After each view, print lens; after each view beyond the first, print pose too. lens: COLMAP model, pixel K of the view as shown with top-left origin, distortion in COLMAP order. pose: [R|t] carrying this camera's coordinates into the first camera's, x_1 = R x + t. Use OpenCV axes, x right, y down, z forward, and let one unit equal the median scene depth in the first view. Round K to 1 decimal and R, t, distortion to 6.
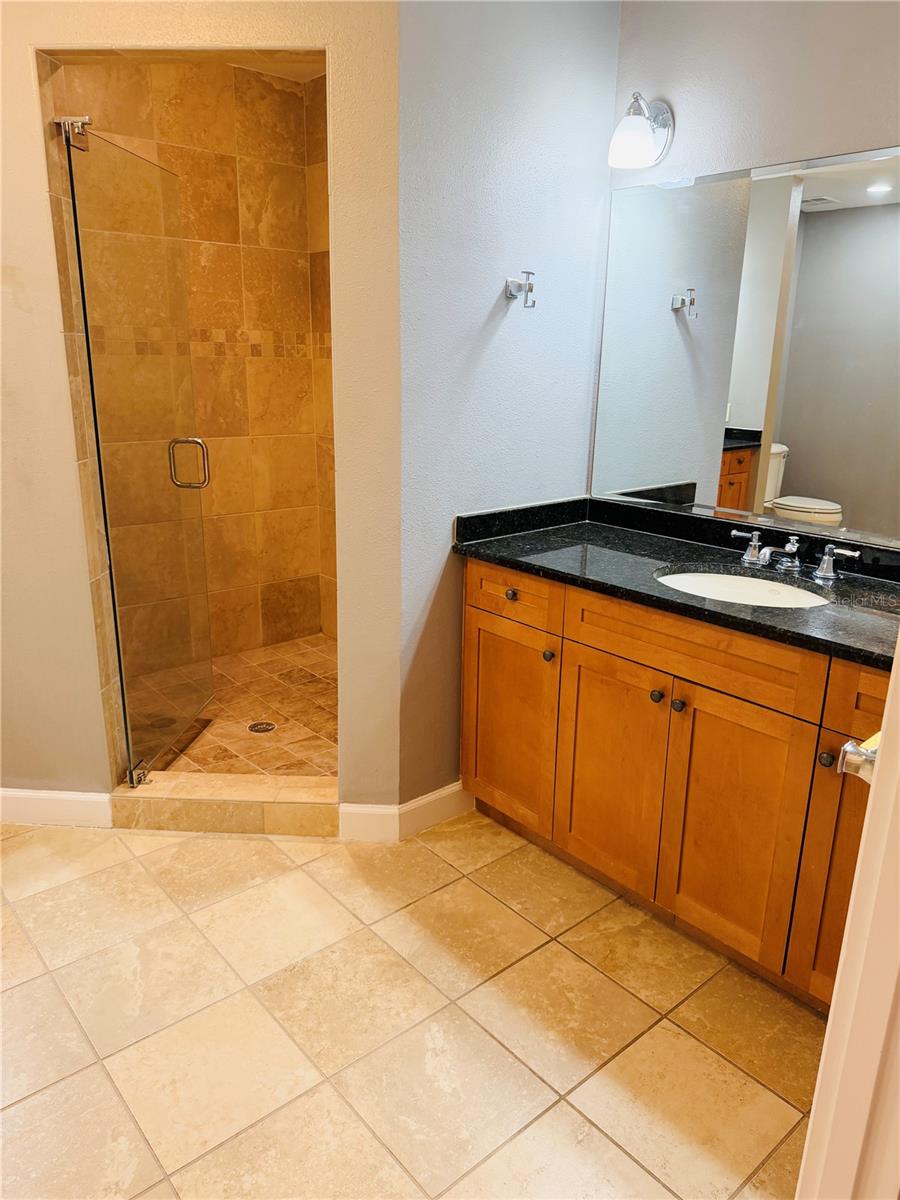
lens RADIAL K [[843.2, 0, 450.2], [0, 843.2, 606.6], [0, 0, 1]] dist [0.009196, -0.026672]
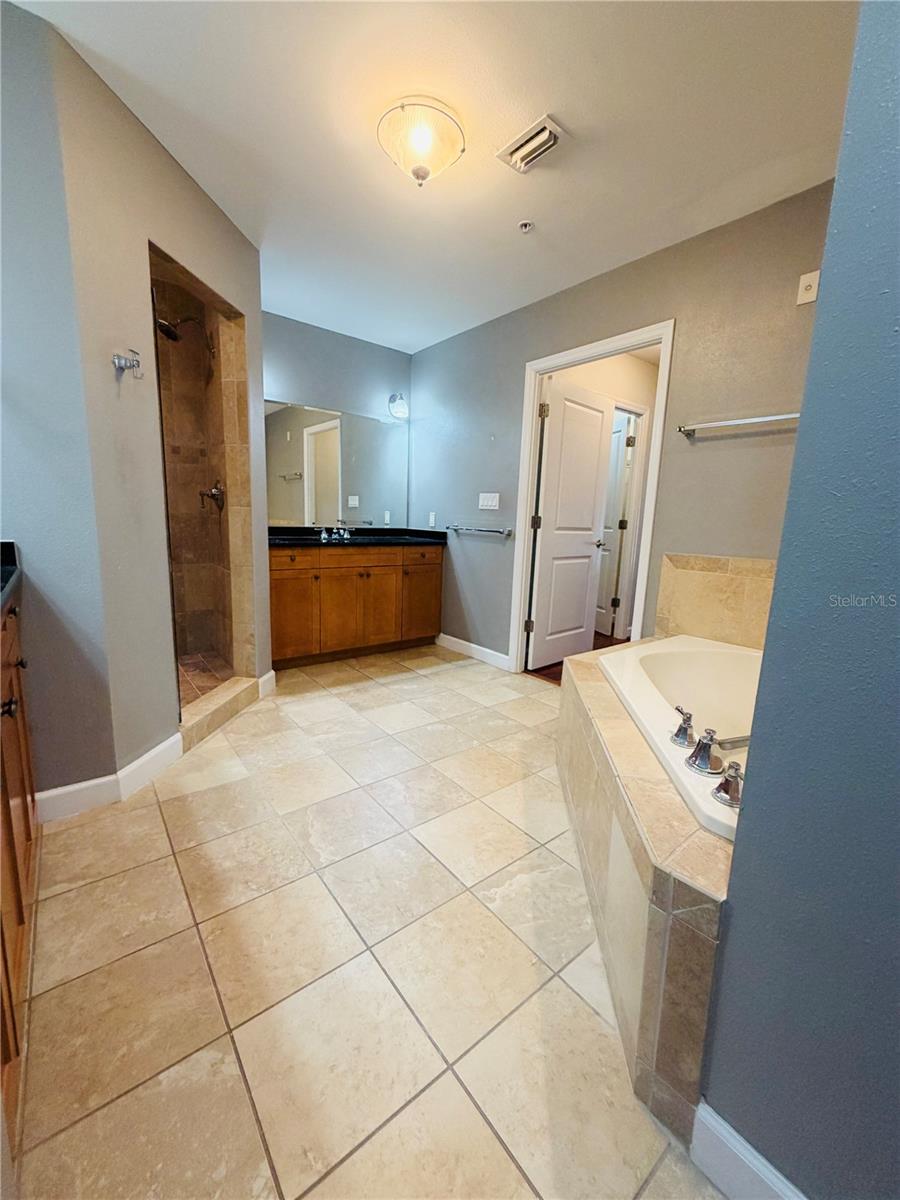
lens RADIAL K [[480.5, 0, 455.6], [0, 480.5, 598.8], [0, 0, 1]] dist [0.010564, -0.001106]
pose [[0.029696, -0.183485, 0.982574, -0.862024], [0.249572, 0.953235, 0.170463, -0.015633], [-0.967901, 0.240161, 0.074100, 0.307609]]
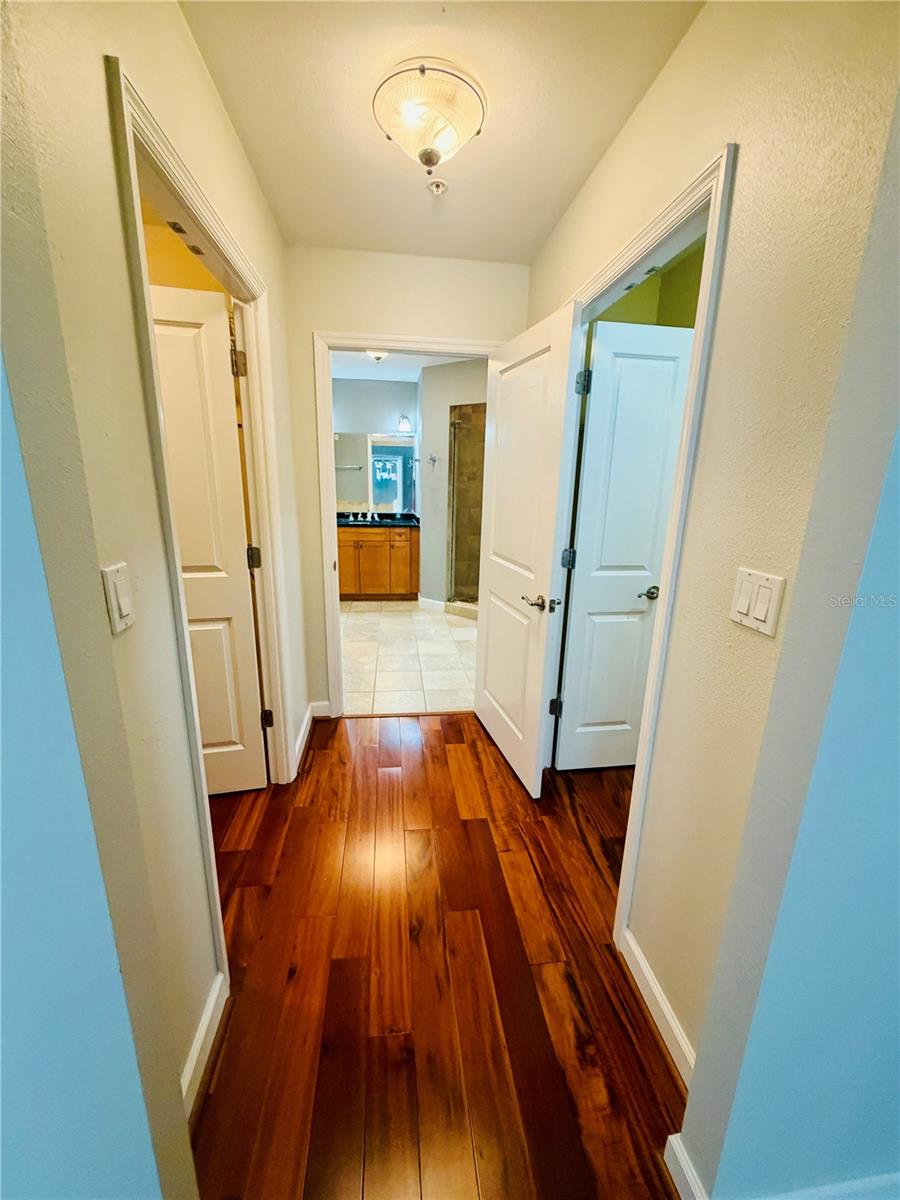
lens RADIAL K [[480.5, 0, 451.8], [0, 480.5, 597.8], [0, 0, 1]] dist [0.010564, -0.001106]
pose [[0.830015, 0.139471, -0.540021, 0.523915], [-0.167480, 0.985871, -0.002796, 0.149507], [0.532001, 0.092764, 0.841647, -0.507256]]
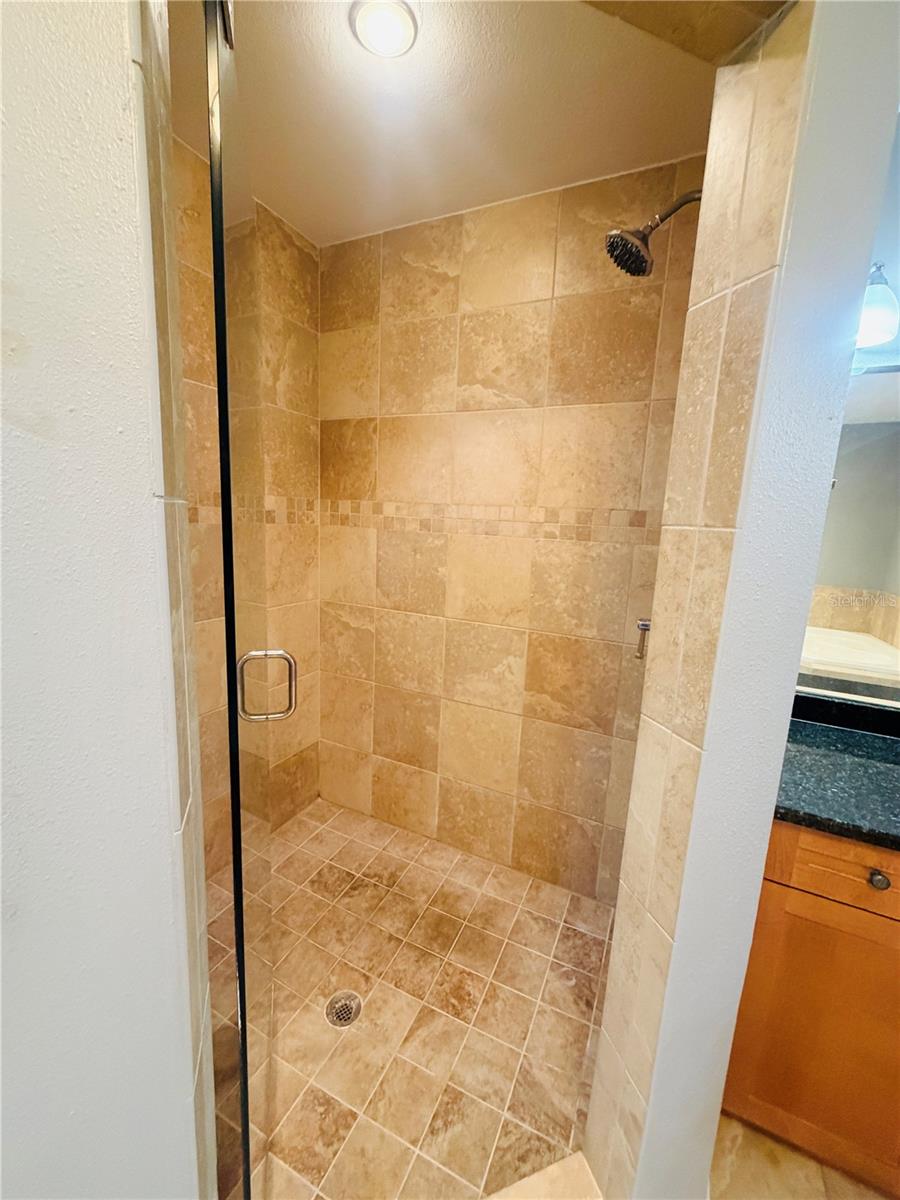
lens RADIAL K [[480.5, 0, 443.9], [0, 480.5, 594.5], [0, 0, 1]] dist [0.010564, -0.001106]
pose [[0.918800, -0.037558, 0.392932, -0.275069], [0.082626, 0.991709, -0.098415, -0.161361], [-0.385978, 0.122891, 0.914286, 0.486947]]
